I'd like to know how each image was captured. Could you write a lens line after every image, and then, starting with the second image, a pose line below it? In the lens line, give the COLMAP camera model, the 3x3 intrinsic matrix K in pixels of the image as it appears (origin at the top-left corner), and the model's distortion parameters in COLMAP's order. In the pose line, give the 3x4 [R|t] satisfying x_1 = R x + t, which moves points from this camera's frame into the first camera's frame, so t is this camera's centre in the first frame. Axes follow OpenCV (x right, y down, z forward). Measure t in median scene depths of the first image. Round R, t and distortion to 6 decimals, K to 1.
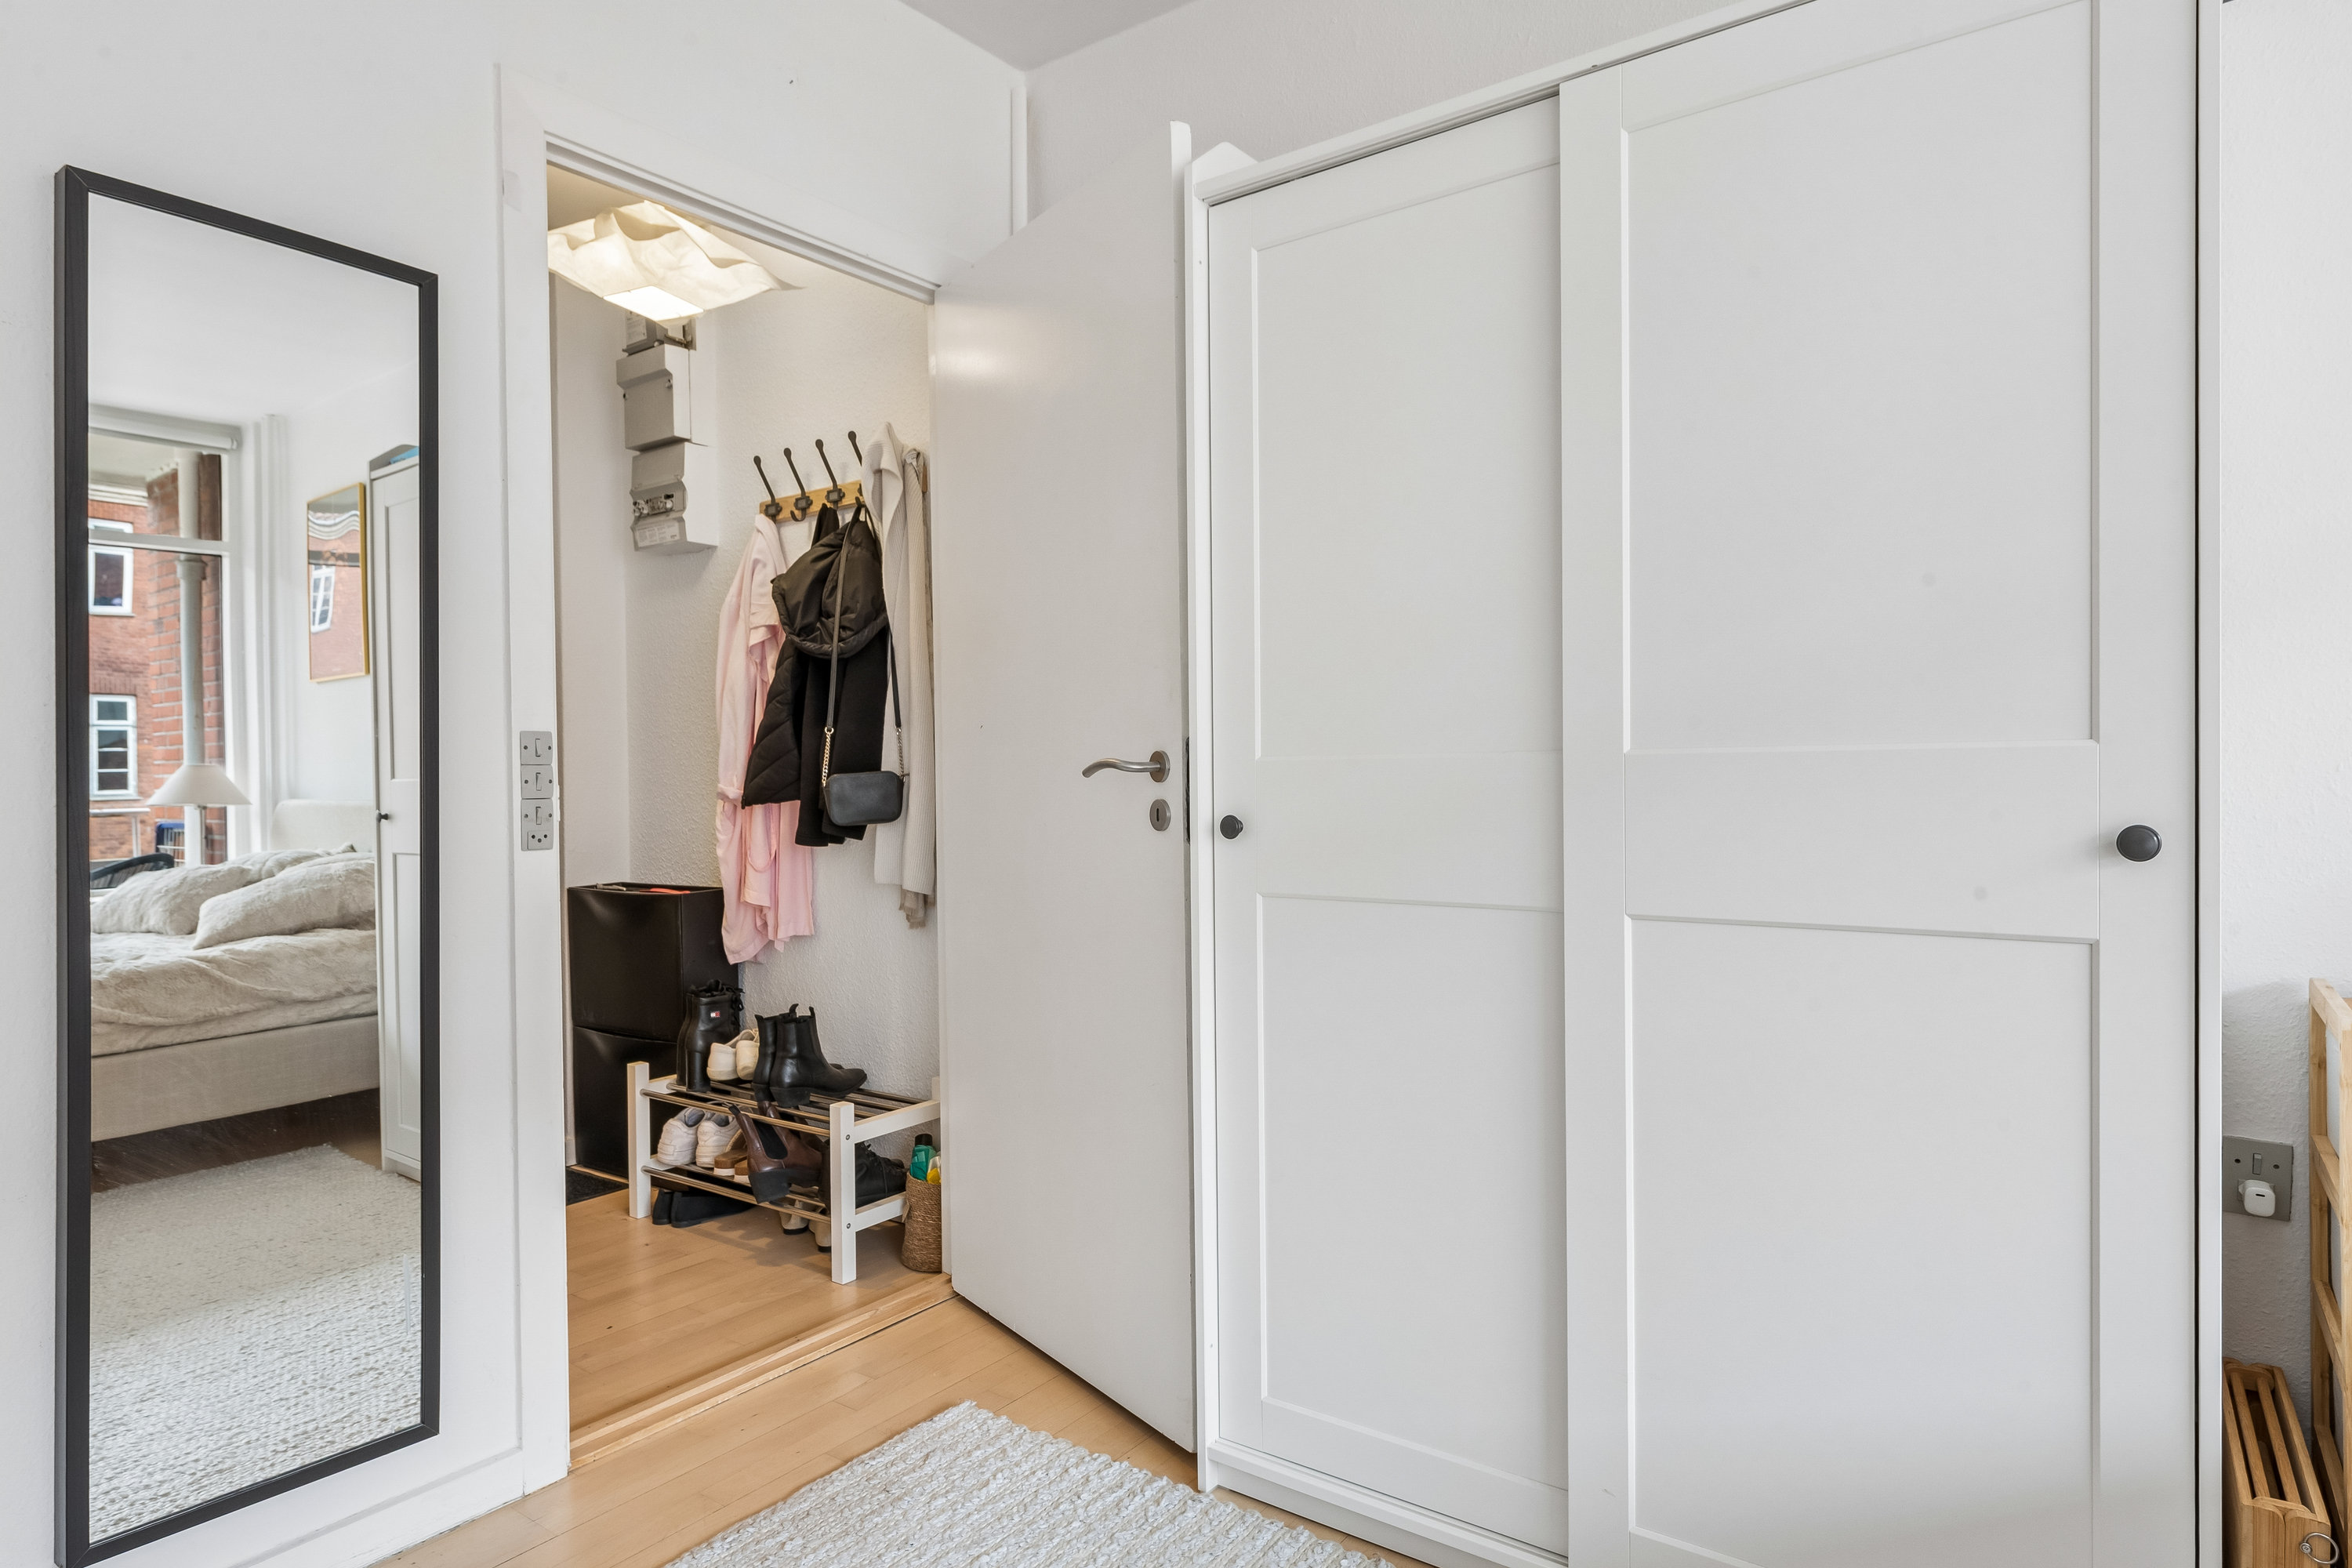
lens RADIAL K [[1308.5, 0, 1213.4], [0, 1308.5, 774.8], [0, 0, 1]] dist [0.005511, -0.000231]
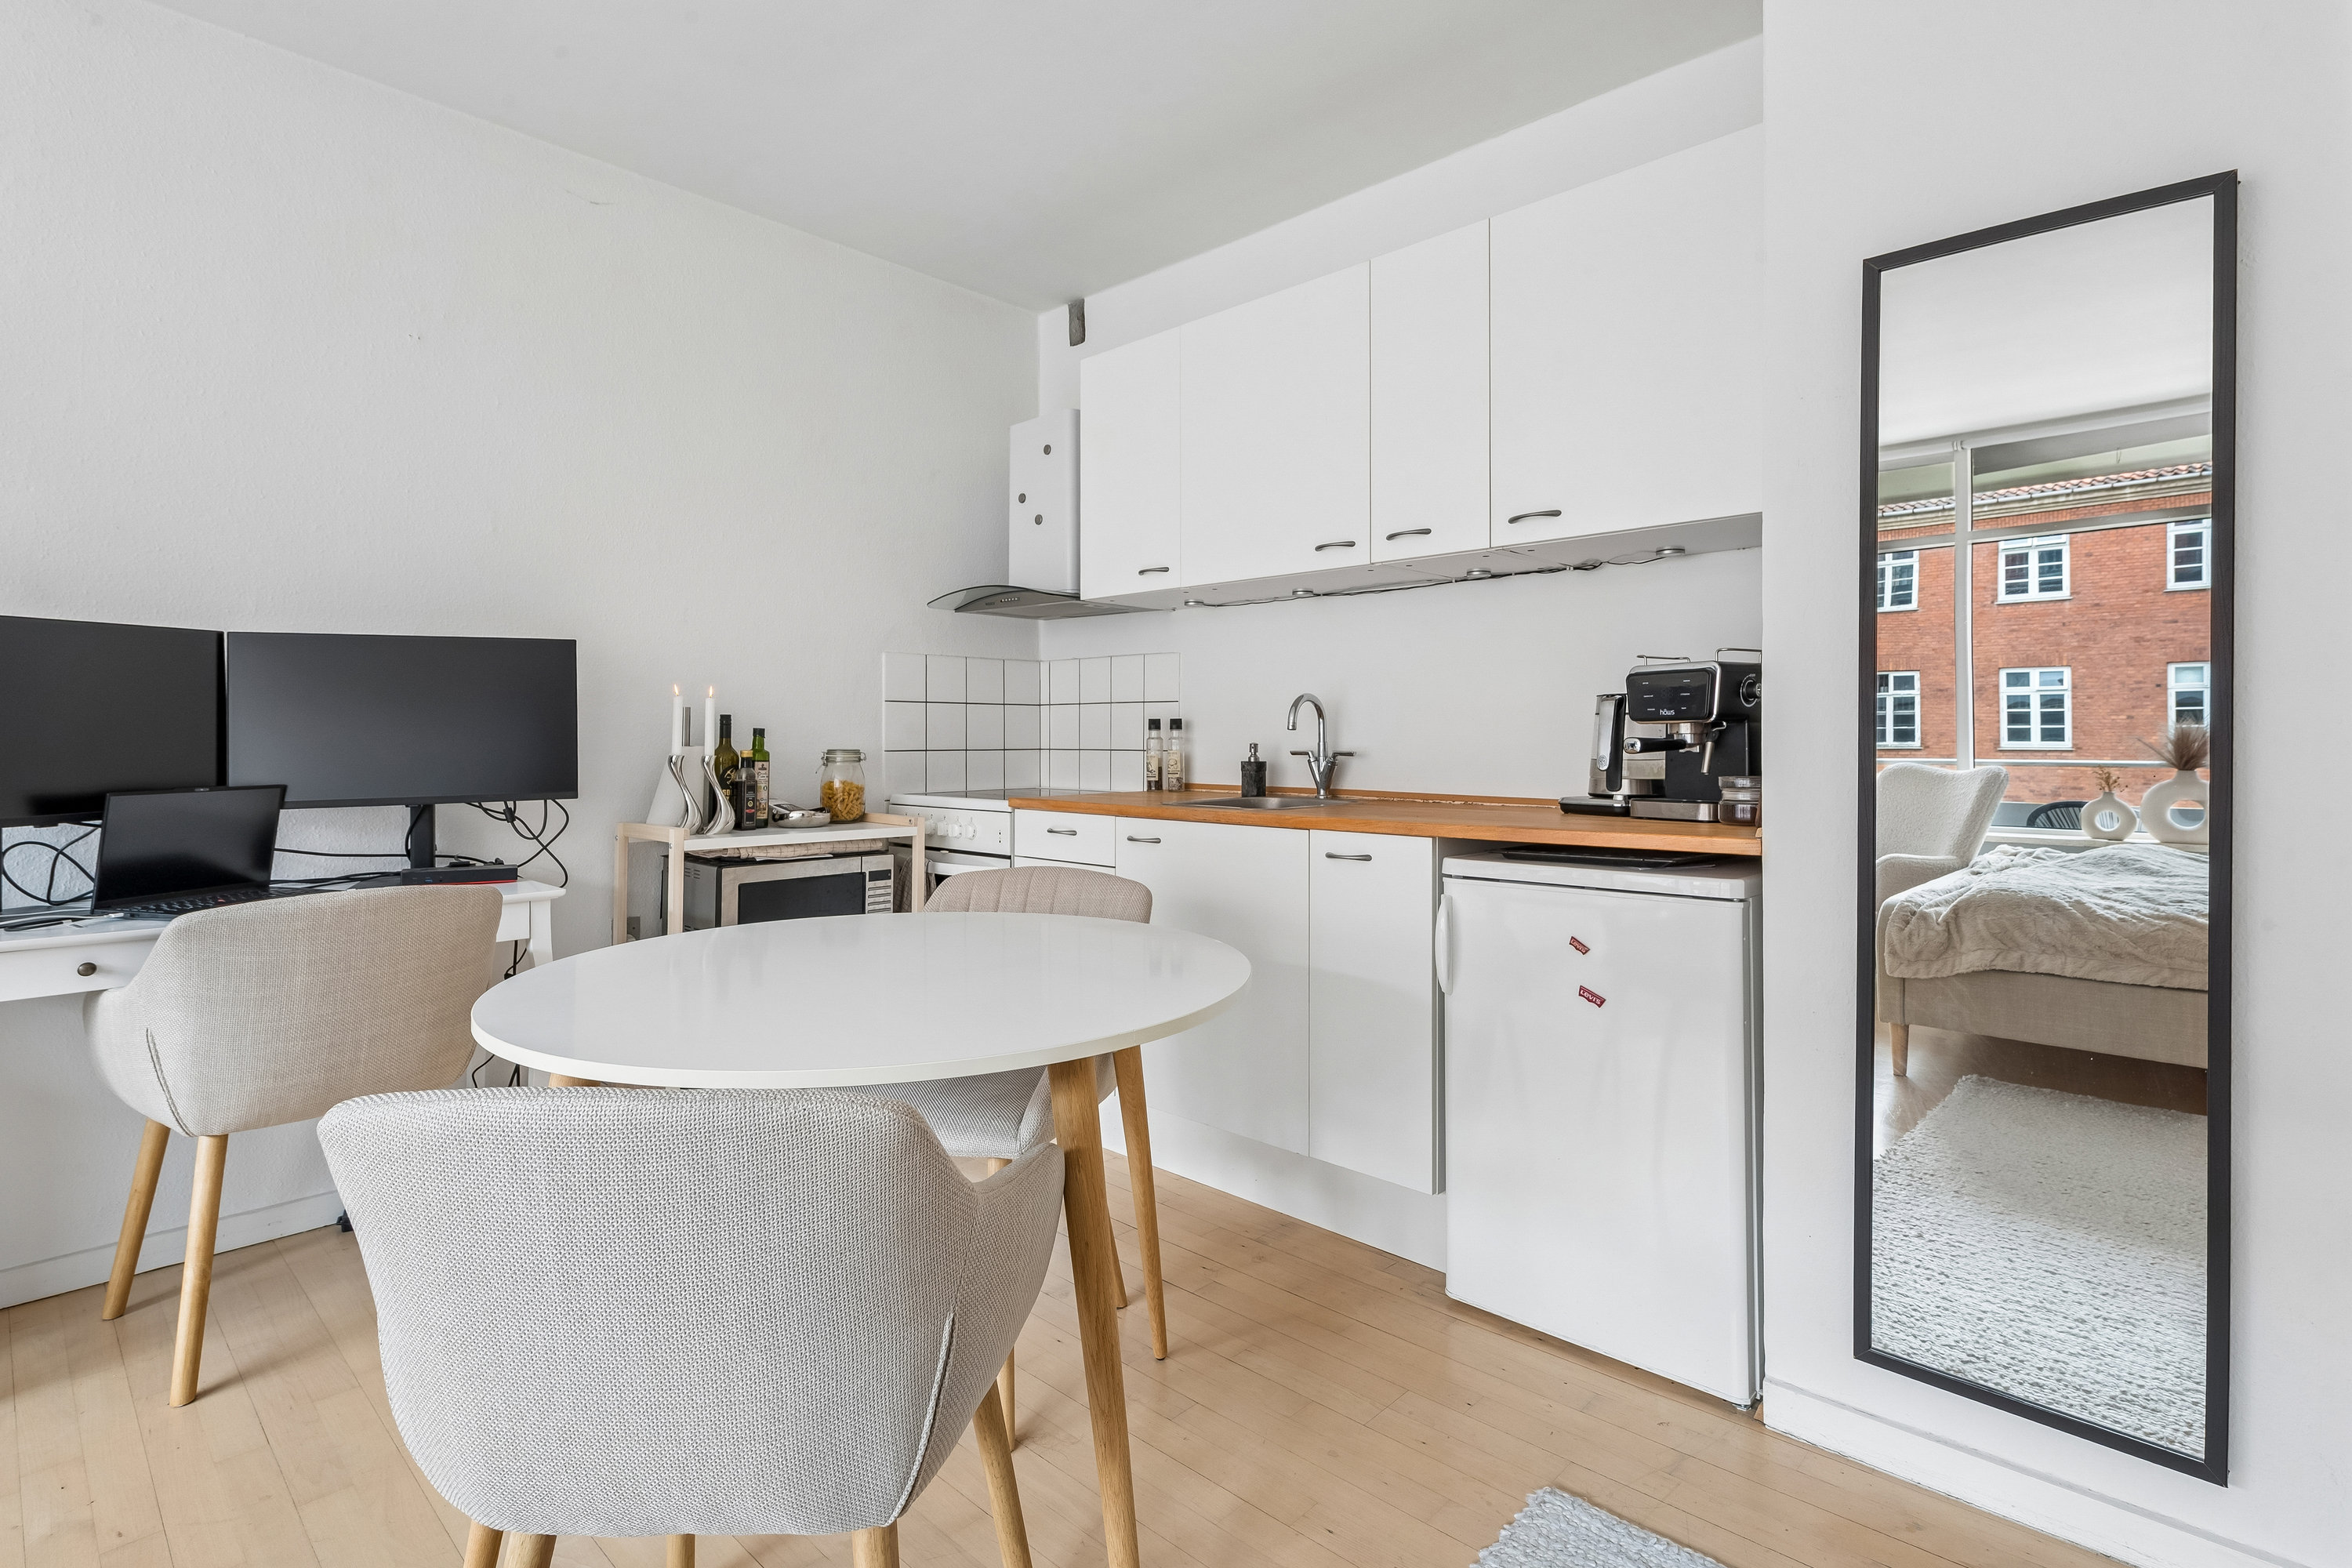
lens RADIAL K [[1121.0, 0, 1197.0], [0, 1121.0, 726.7], [0, 0, 1]] dist [0.016822, -0.006593]
pose [[-0.119815, 0.001104, -0.992796, 0.151923], [0.000174, 0.999999, 0.001091, -0.004801], [0.992796, -0.000042, -0.119815, 0.253542]]
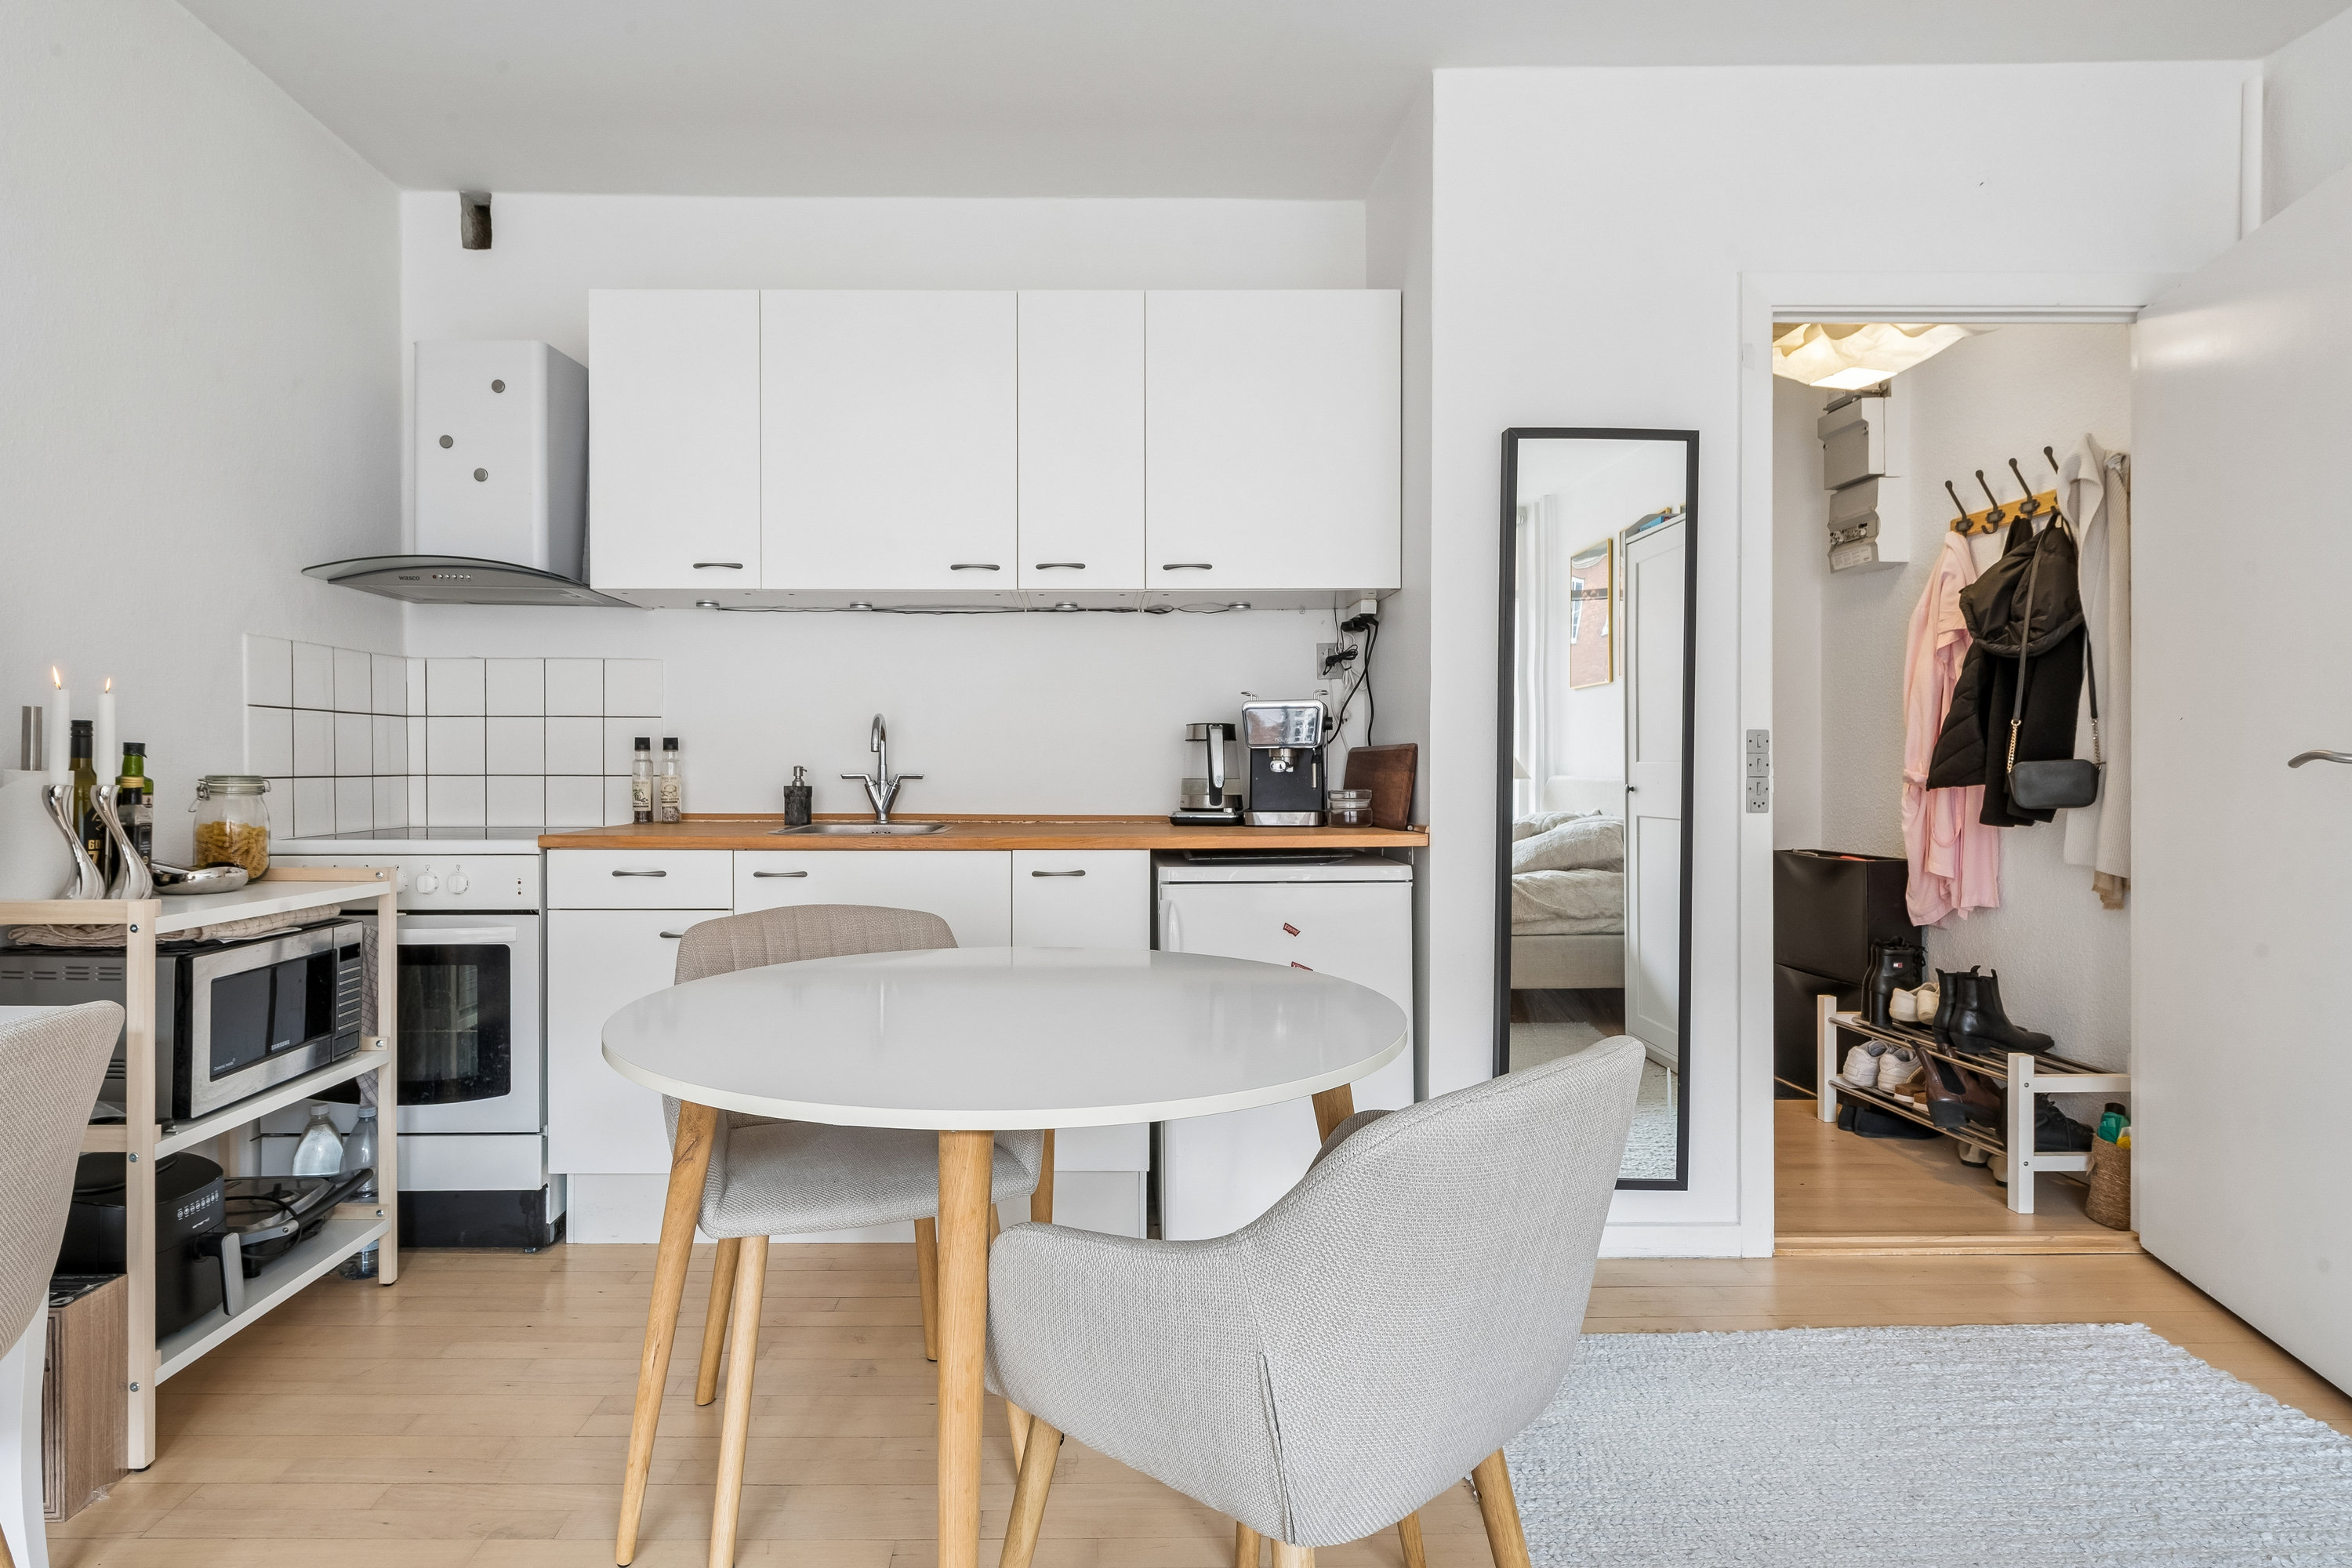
lens RADIAL K [[1244.6, 0, 1083.7], [0, 1244.6, 771.5], [0, 0, 1]] dist [0.004276, -0.000381]
pose [[0.581465, 0.017153, -0.813391, 0.107422], [-0.008457, 0.999851, 0.015040, -0.001422], [0.813528, -0.001866, 0.581523, -0.258129]]
